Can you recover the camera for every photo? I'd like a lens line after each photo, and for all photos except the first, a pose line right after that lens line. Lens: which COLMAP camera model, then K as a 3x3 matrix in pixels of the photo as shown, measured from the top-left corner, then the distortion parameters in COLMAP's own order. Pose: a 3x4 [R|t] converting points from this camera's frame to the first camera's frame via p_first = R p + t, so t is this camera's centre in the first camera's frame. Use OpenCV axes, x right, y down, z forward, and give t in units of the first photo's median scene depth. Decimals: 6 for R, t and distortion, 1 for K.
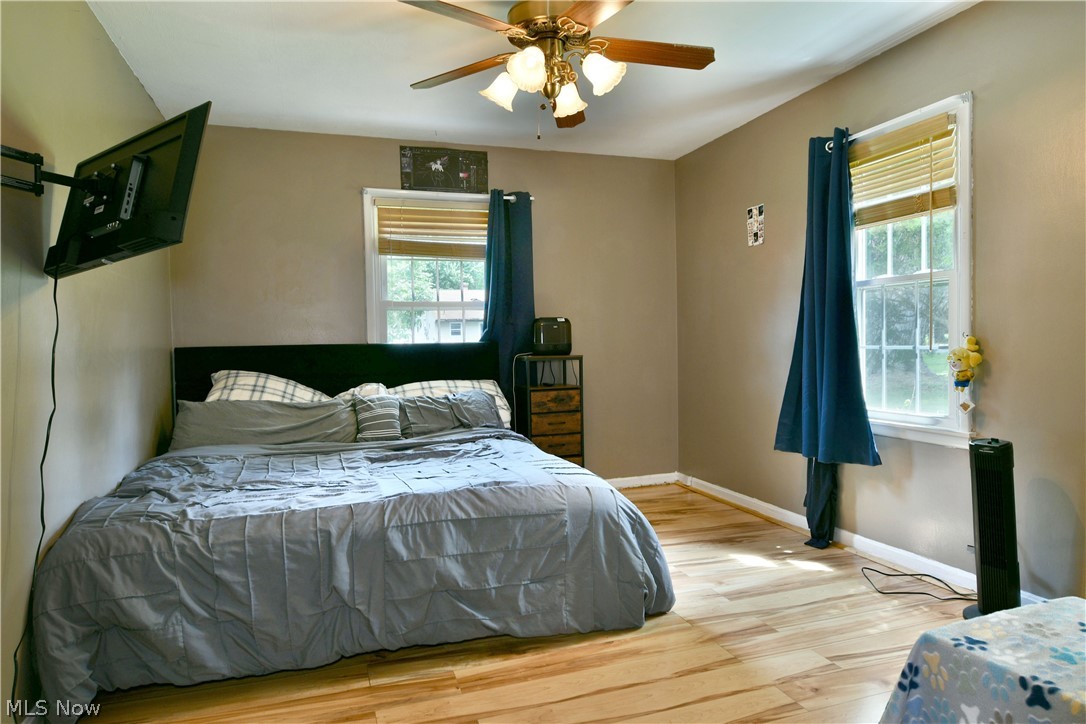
lens RADIAL K [[659.1, 0, 540.3], [0, 659.1, 357.4], [0, 0, 1]] dist [-0.013601, -0.002682]
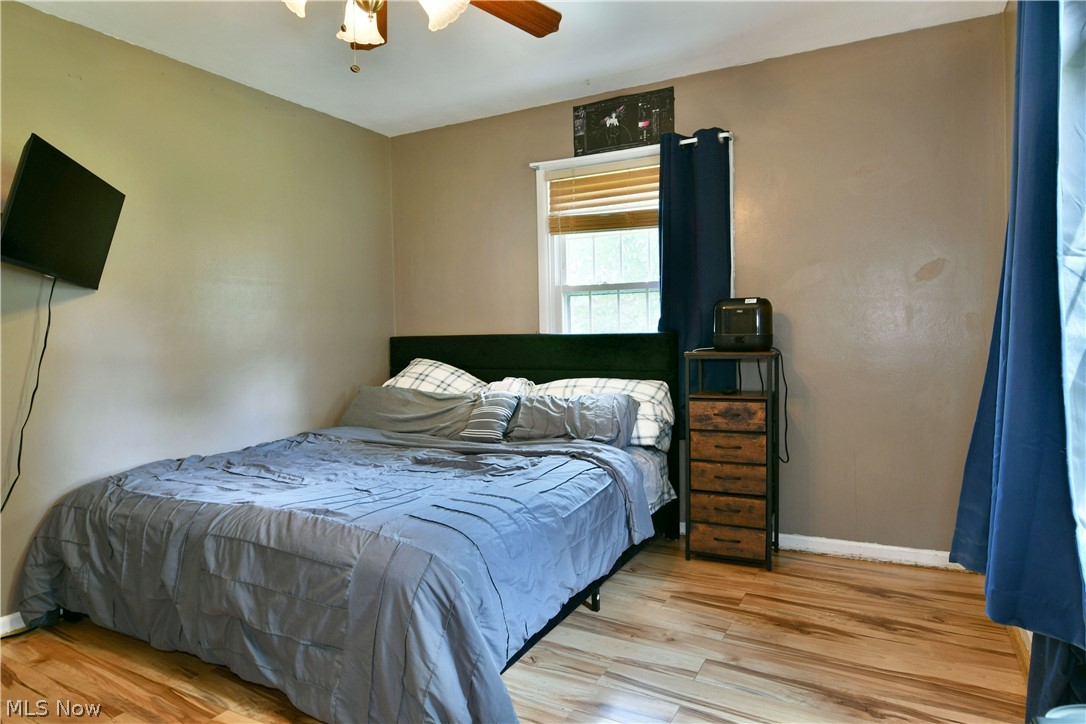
lens RADIAL K [[659.1, 0, 540.3], [0, 659.1, 357.4], [0, 0, 1]] dist [-0.013601, -0.002682]
pose [[0.678121, 0.033088, -0.734205, 0.426512], [-0.011998, 0.999351, 0.033955, -0.019564], [0.734852, -0.014217, 0.678078, 0.386512]]
